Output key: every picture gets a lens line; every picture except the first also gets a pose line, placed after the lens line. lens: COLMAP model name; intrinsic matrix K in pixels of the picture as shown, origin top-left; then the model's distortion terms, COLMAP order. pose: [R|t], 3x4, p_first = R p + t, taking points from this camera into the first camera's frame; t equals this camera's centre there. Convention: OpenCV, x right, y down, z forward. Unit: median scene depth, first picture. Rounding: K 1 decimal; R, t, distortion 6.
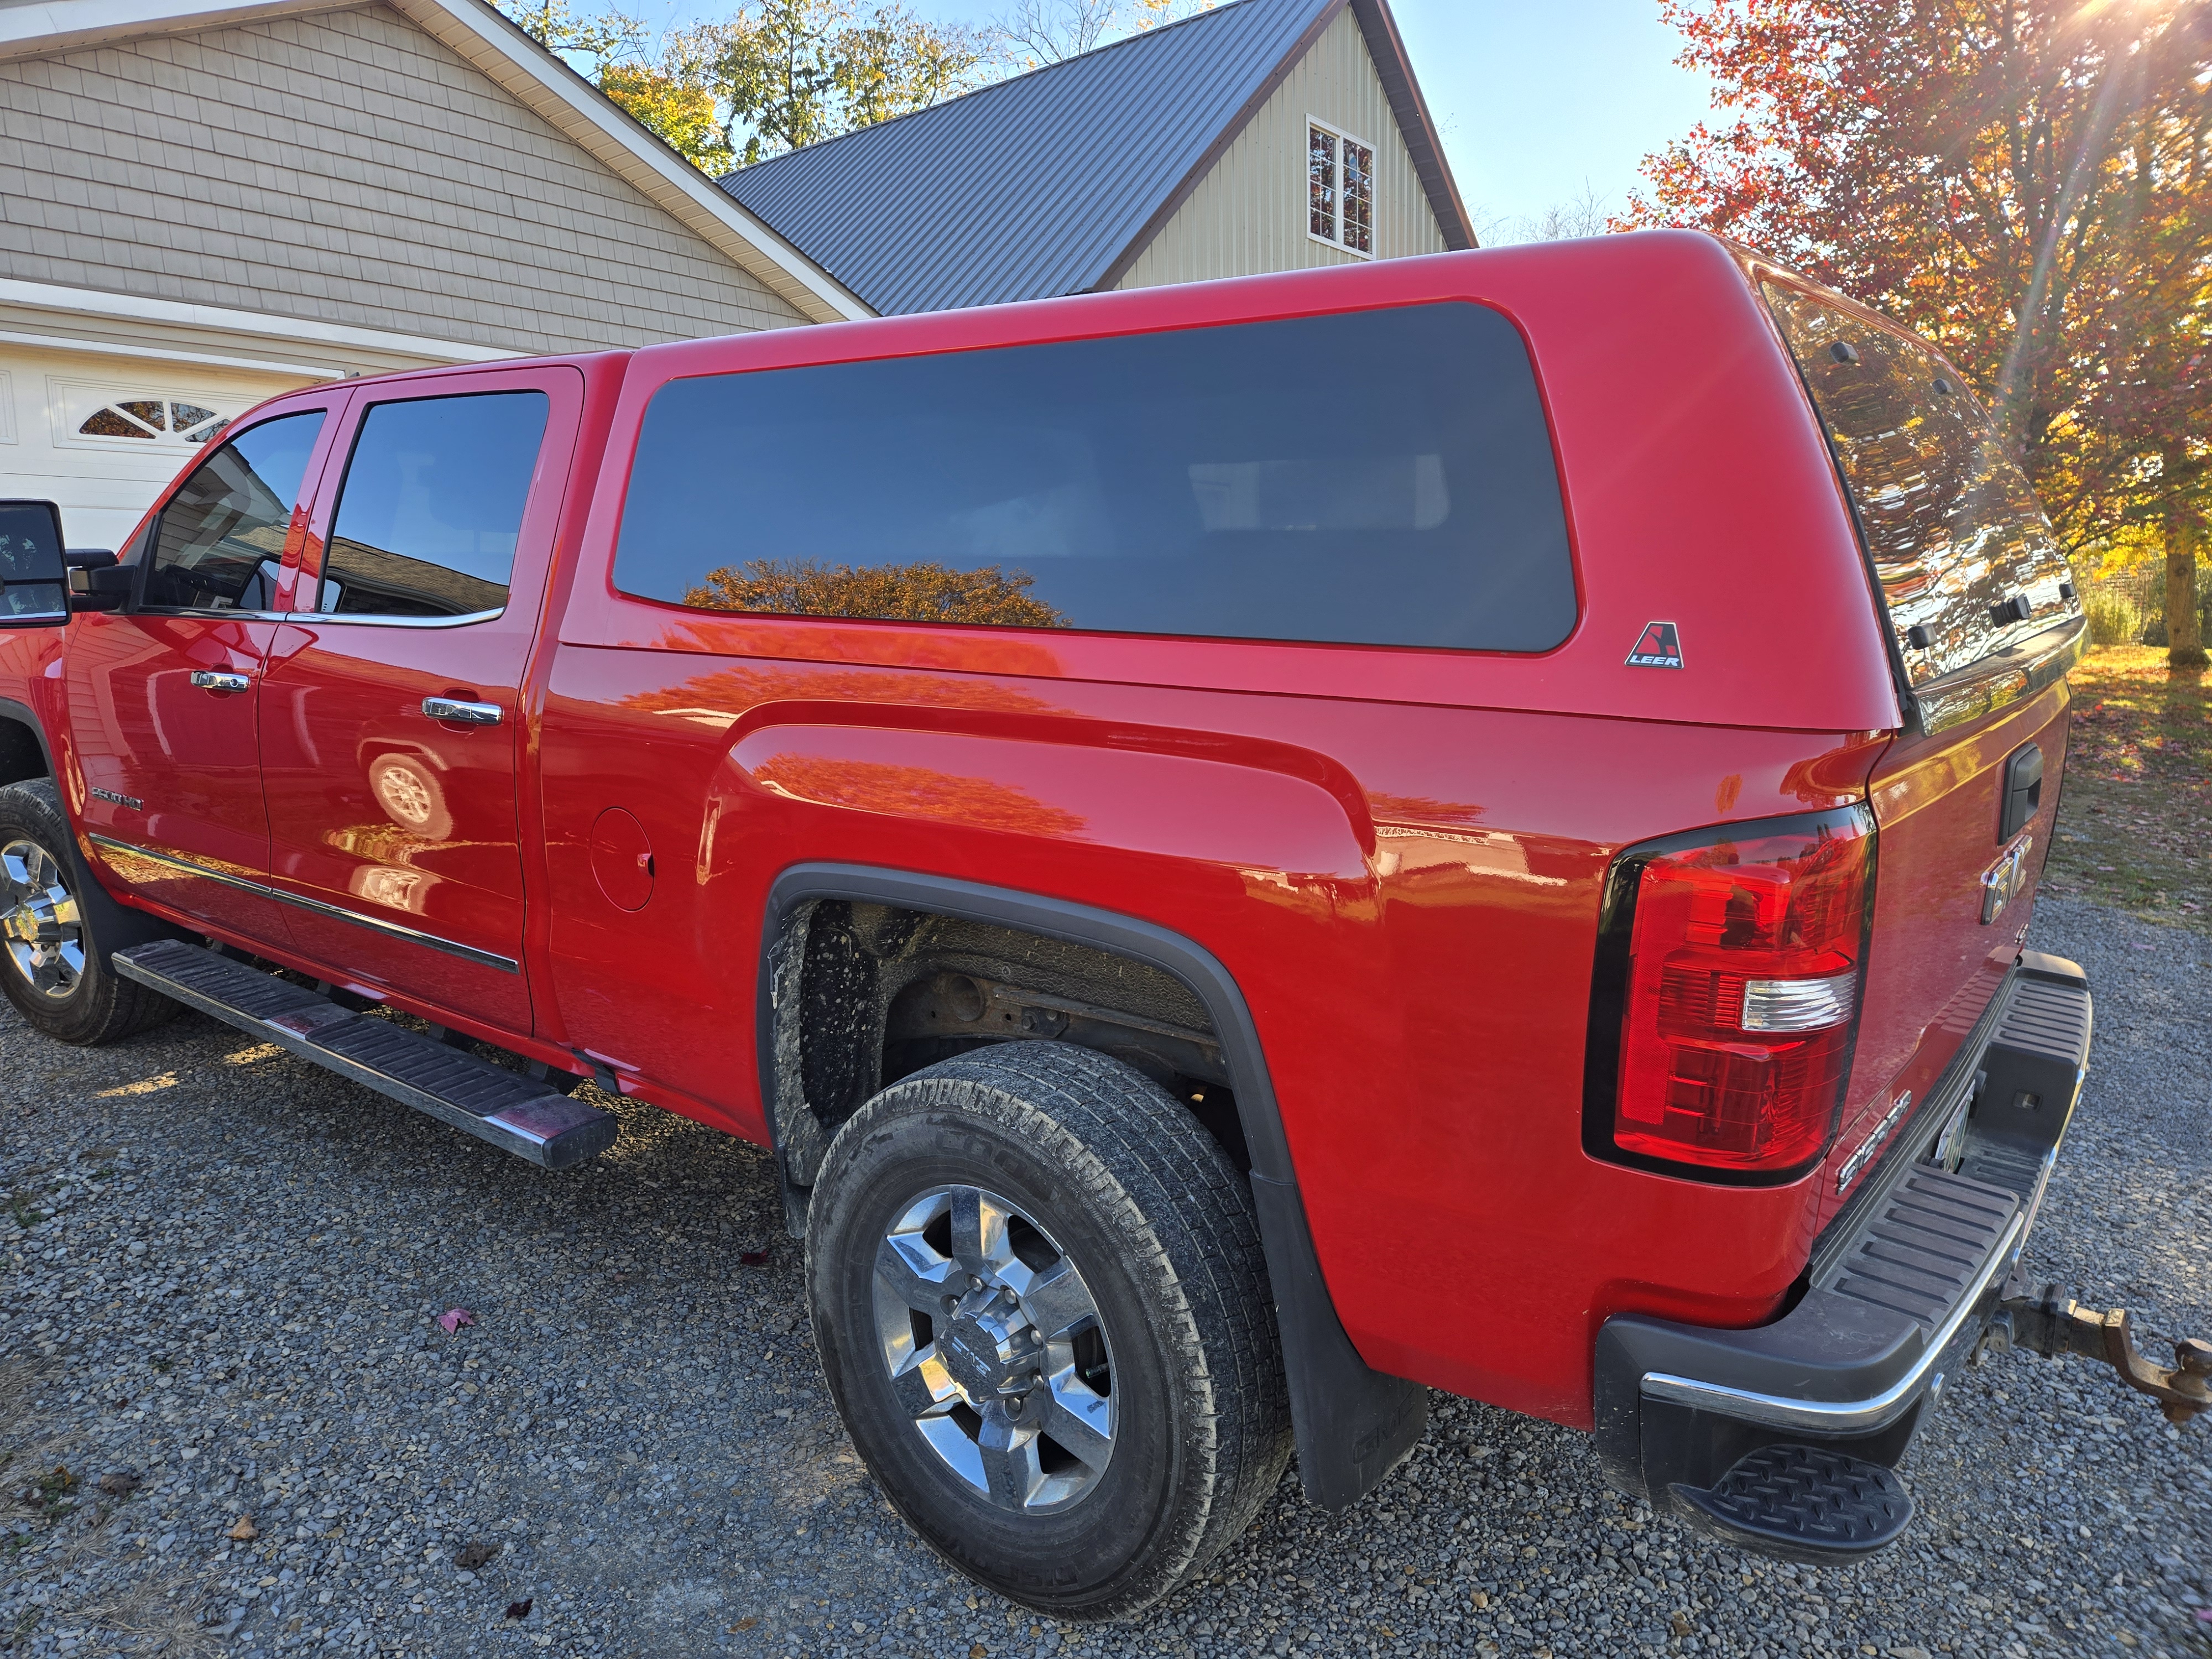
lens RADIAL K [[1491.8, 0, 1101.2], [0, 1491.8, 829.1], [0, 0, 1]] dist [0.087608, -0.077645]
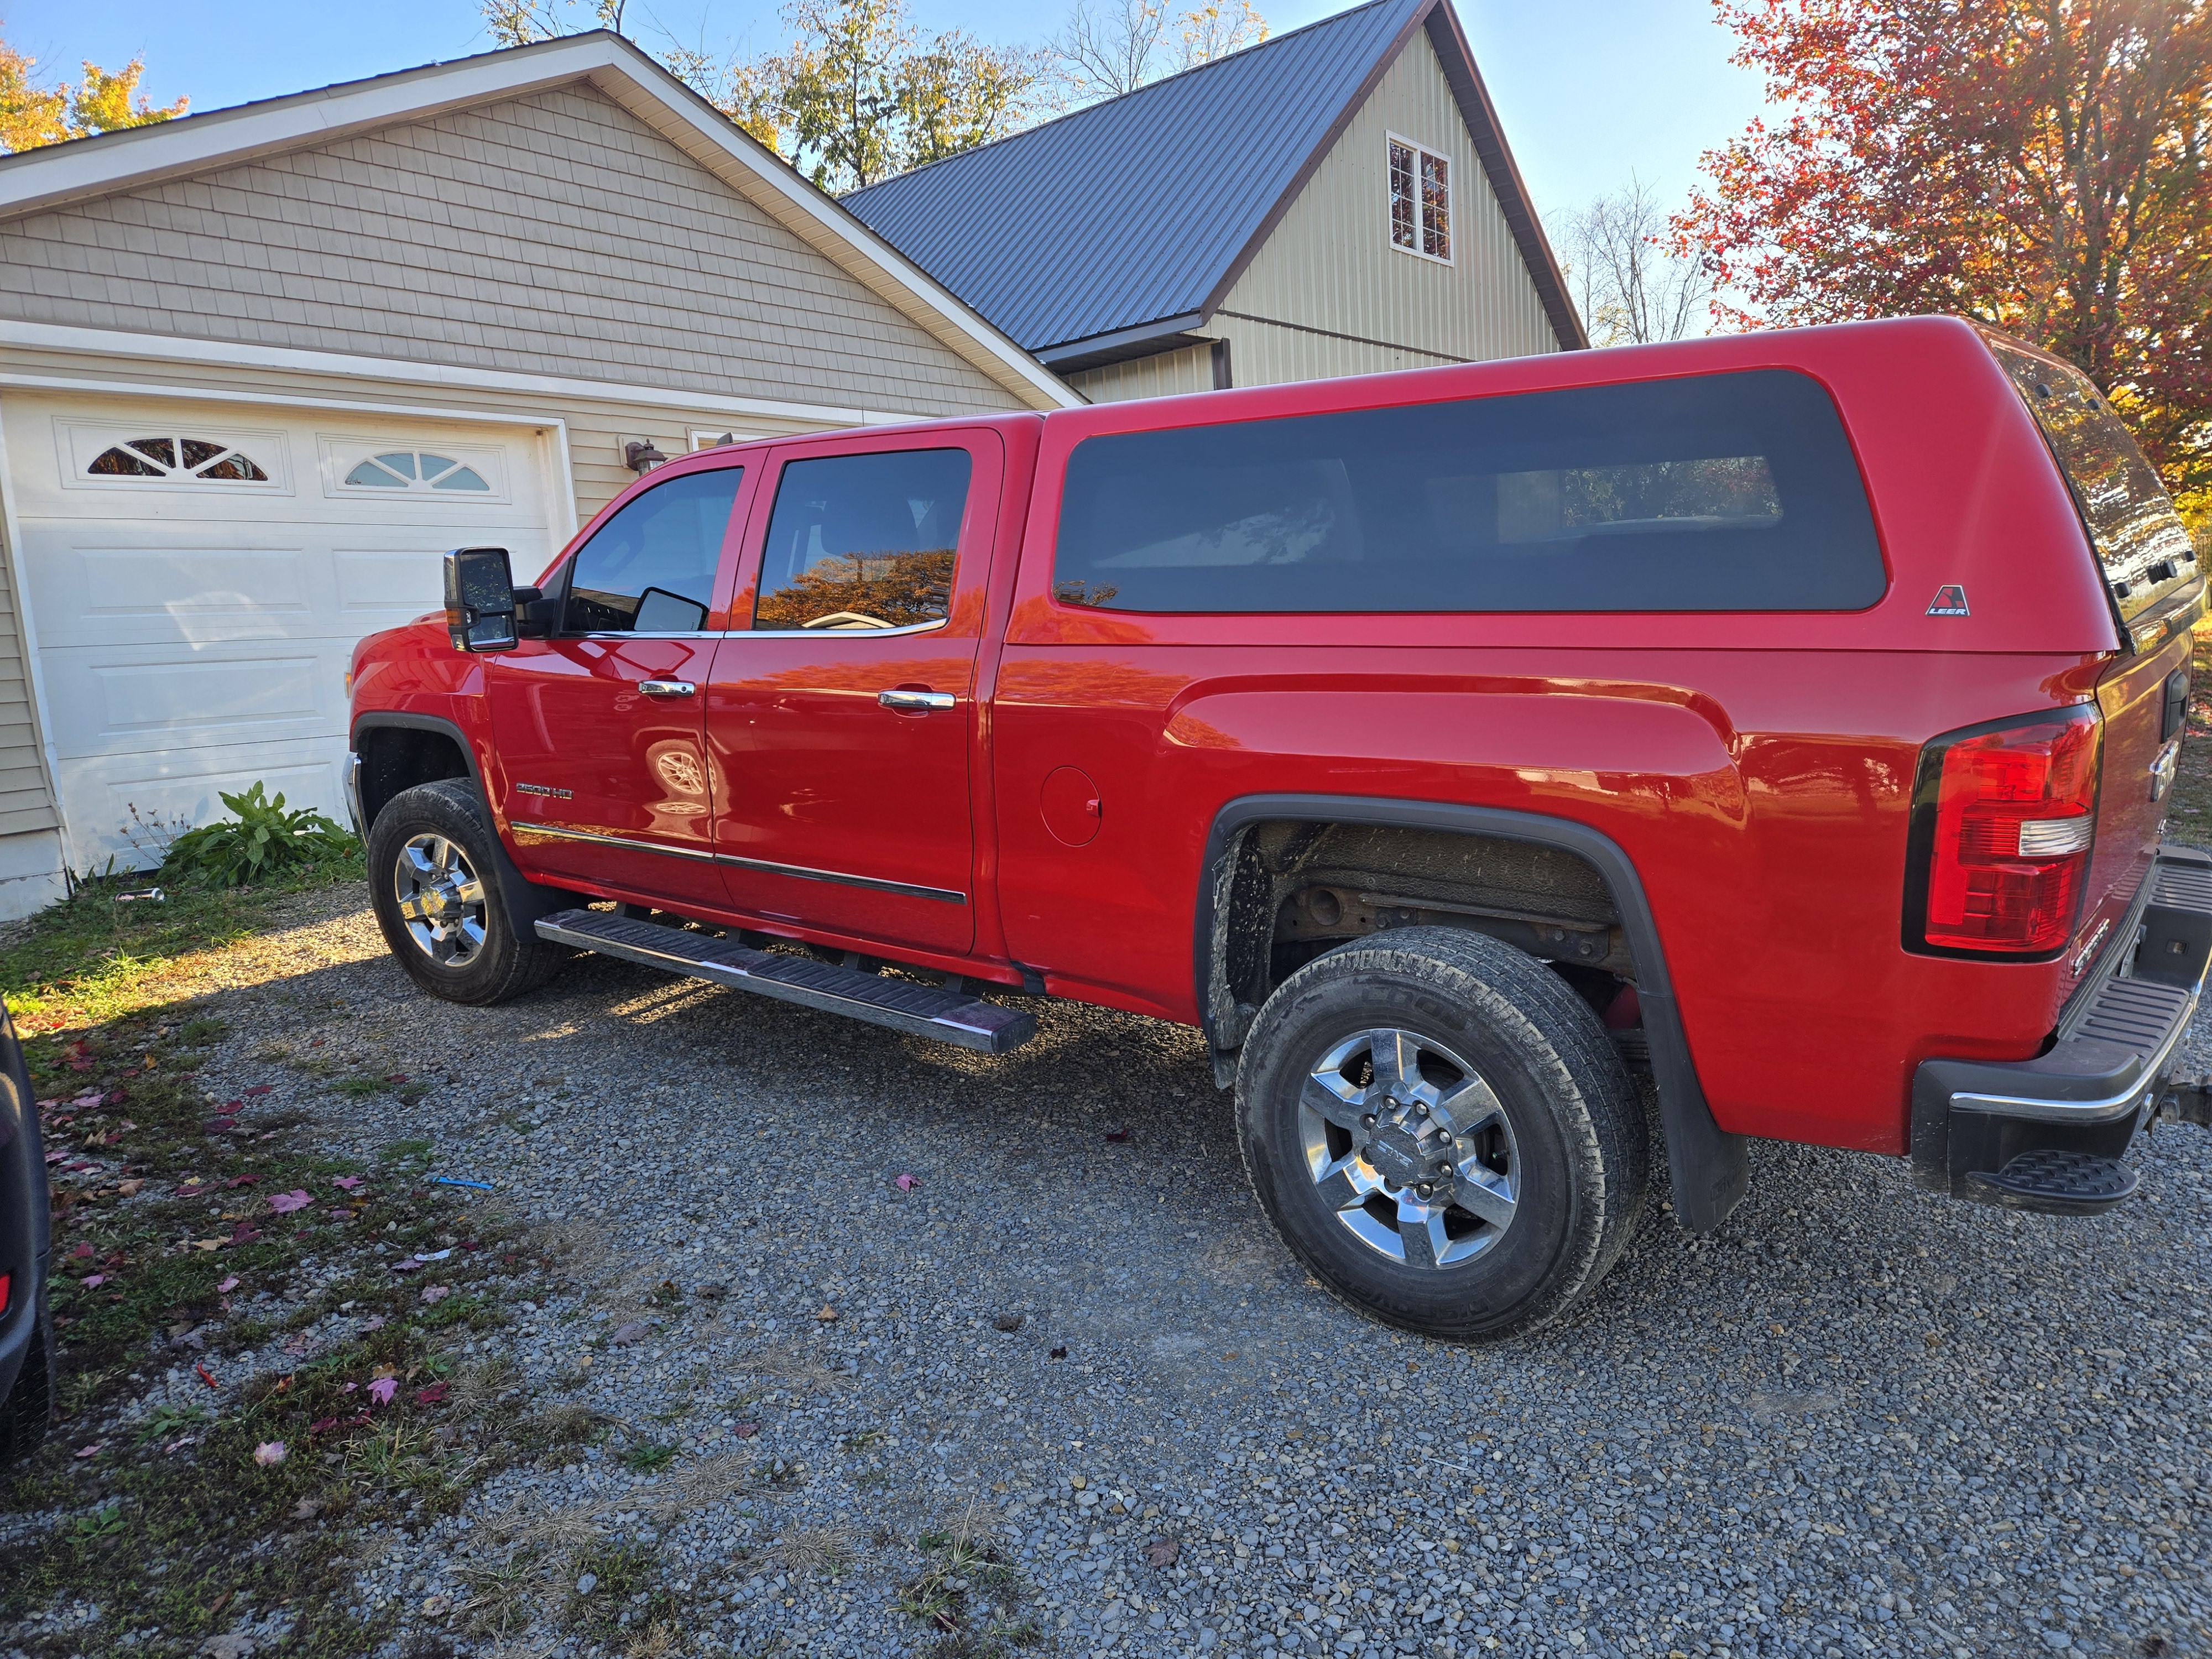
lens RADIAL K [[1517.5, 0, 1113.7], [0, 1517.5, 834.8], [0, 0, 1]] dist [0.088362, -0.079235]
pose [[0.999292, -0.035619, -0.012083, -0.224769], [0.035602, 0.999365, -0.001589, 0.041160], [0.012132, 0.001158, 0.999926, -0.270414]]
